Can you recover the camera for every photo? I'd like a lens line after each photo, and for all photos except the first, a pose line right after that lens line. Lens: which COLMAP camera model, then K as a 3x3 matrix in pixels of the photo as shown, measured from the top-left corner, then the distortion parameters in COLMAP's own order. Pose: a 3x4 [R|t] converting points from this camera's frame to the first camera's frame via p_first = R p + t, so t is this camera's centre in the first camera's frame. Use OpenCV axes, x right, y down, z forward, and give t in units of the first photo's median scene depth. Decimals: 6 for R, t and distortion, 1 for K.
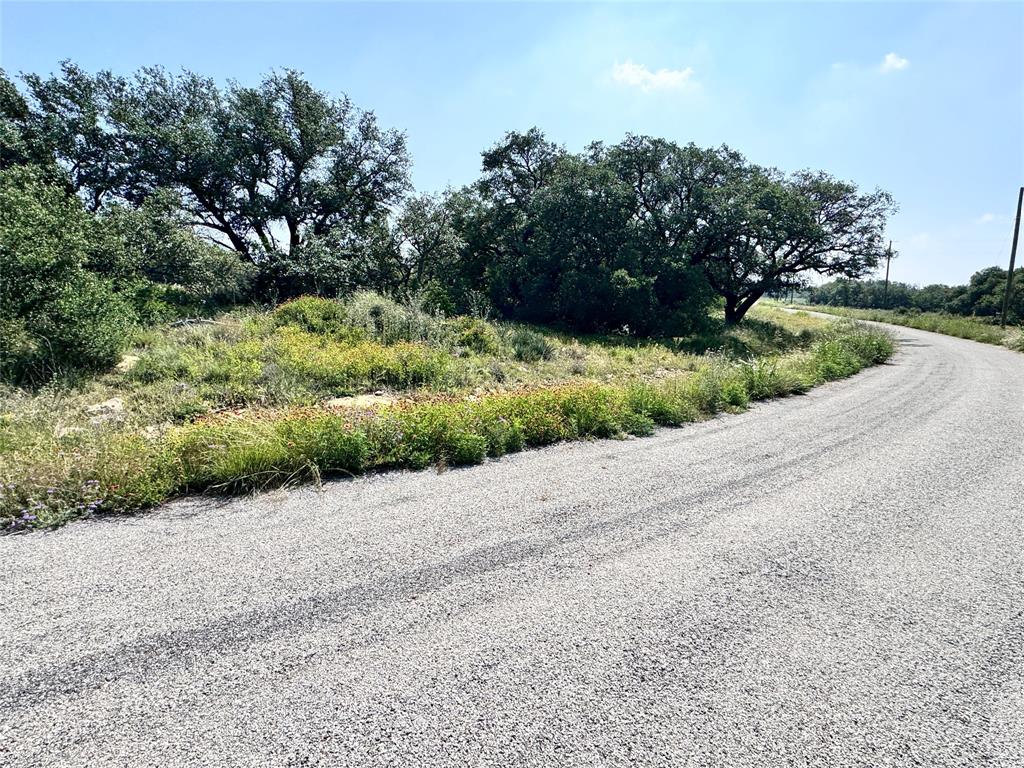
lens RADIAL K [[506.0, 0, 507.1], [0, 506.0, 389.2], [0, 0, 1]] dist [-0.004288, 0.000277]
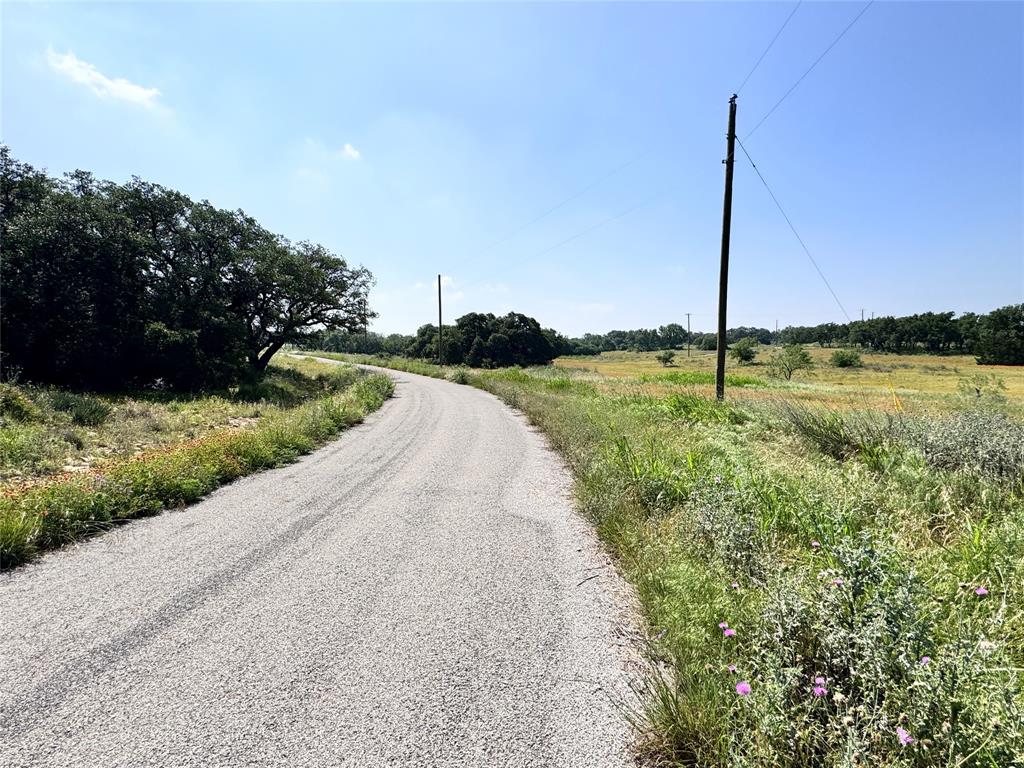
lens RADIAL K [[506.0, 0, 514.0], [0, 506.0, 382.7], [0, 0, 1]] dist [-0.004288, 0.000277]
pose [[0.600417, -0.055630, 0.797749, -0.169756], [0.135436, 0.990240, -0.032882, 0.001224], [-0.788134, 0.127787, 0.602092, -0.118219]]
